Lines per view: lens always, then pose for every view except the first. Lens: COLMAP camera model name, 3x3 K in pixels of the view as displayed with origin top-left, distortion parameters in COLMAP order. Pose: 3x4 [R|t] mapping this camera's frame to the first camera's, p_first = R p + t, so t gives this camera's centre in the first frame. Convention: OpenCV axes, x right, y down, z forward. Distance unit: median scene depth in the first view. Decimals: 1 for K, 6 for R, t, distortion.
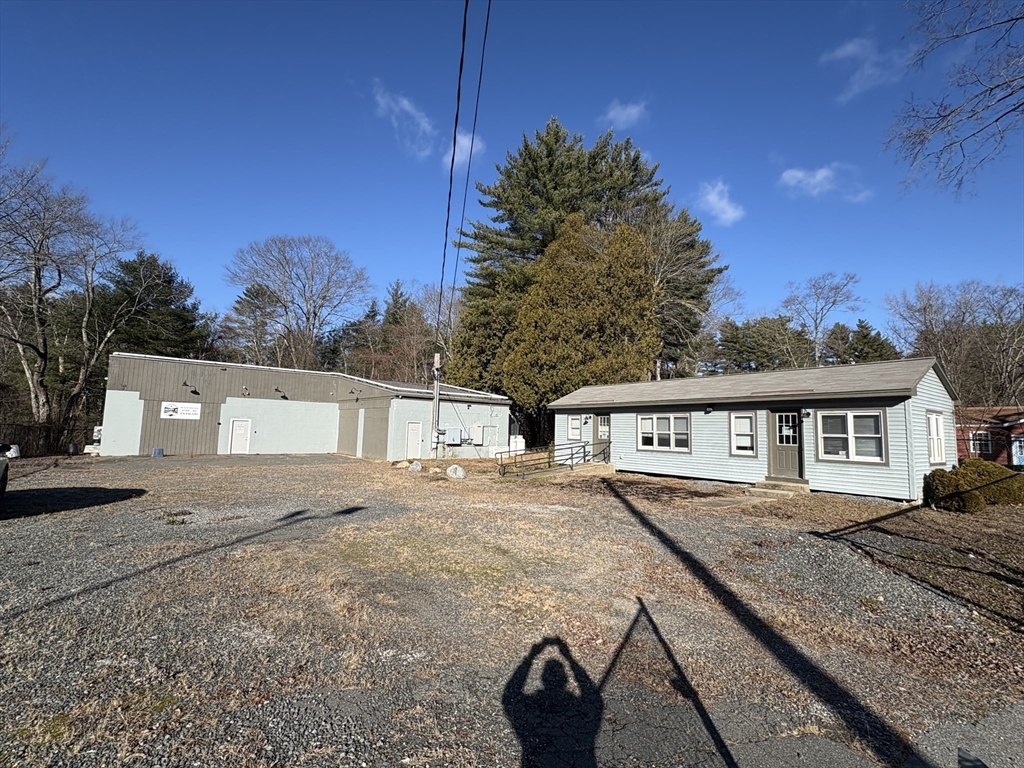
lens RADIAL K [[467.1, 0, 509.9], [0, 467.1, 385.9], [0, 0, 1]] dist [-0.000325, 0.000191]
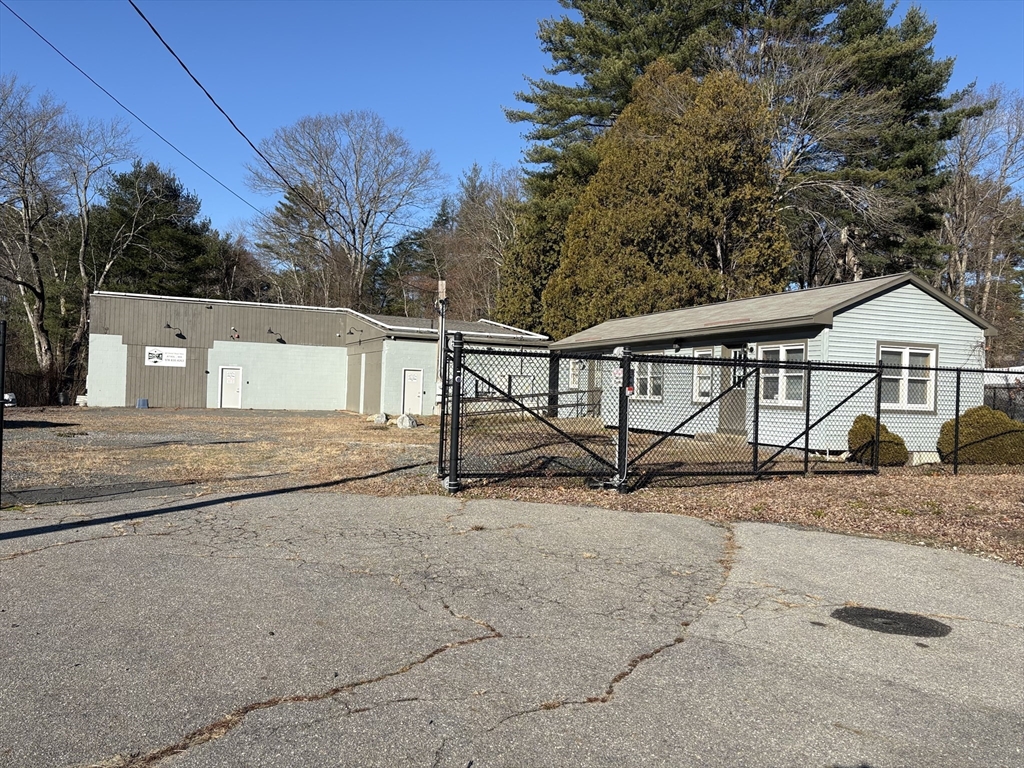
lens RADIAL K [[770.5, 0, 509.3], [0, 770.5, 387.8], [0, 0, 1]] dist [0.059229, -0.056921]
pose [[0.958859, 0.005244, -0.283833, 0.313309], [0.018755, 0.996475, 0.081766, 0.004767], [0.283261, -0.083726, 0.955381, -0.199844]]
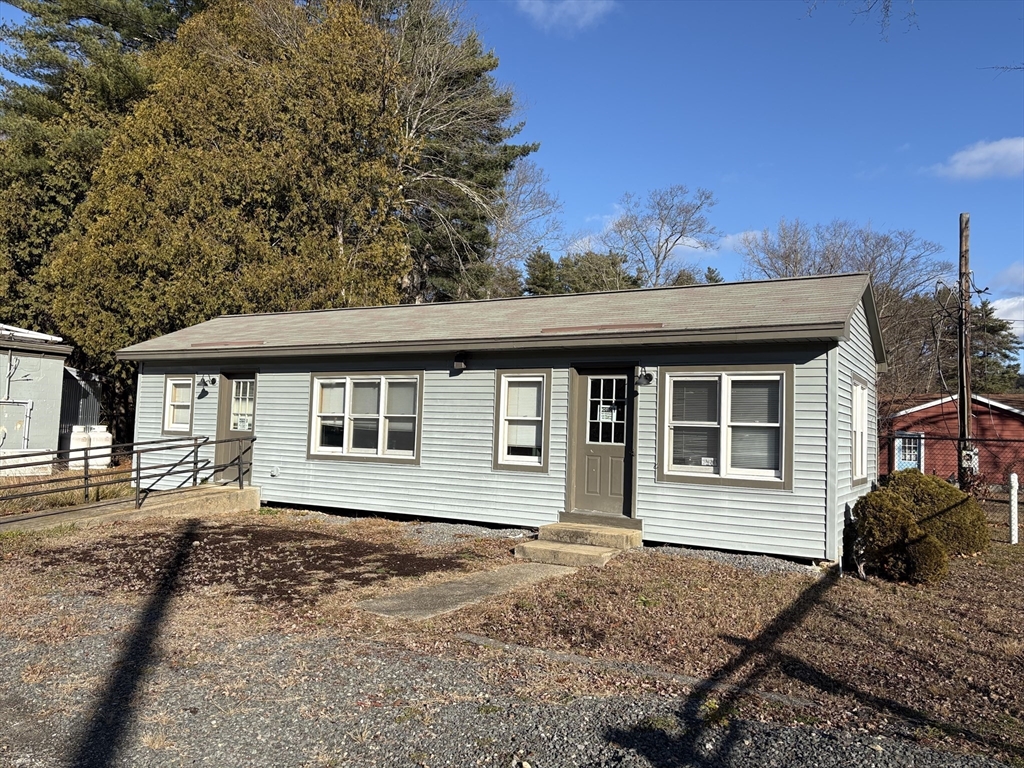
lens RADIAL K [[770.5, 0, 508.1], [0, 770.5, 379.4], [0, 0, 1]] dist [0.059229, -0.056921]
pose [[0.920586, 0.033376, 0.389112, 0.108944], [-0.048529, 0.998396, 0.029175, 0.023726], [-0.387514, -0.045741, 0.920728, 0.178125]]
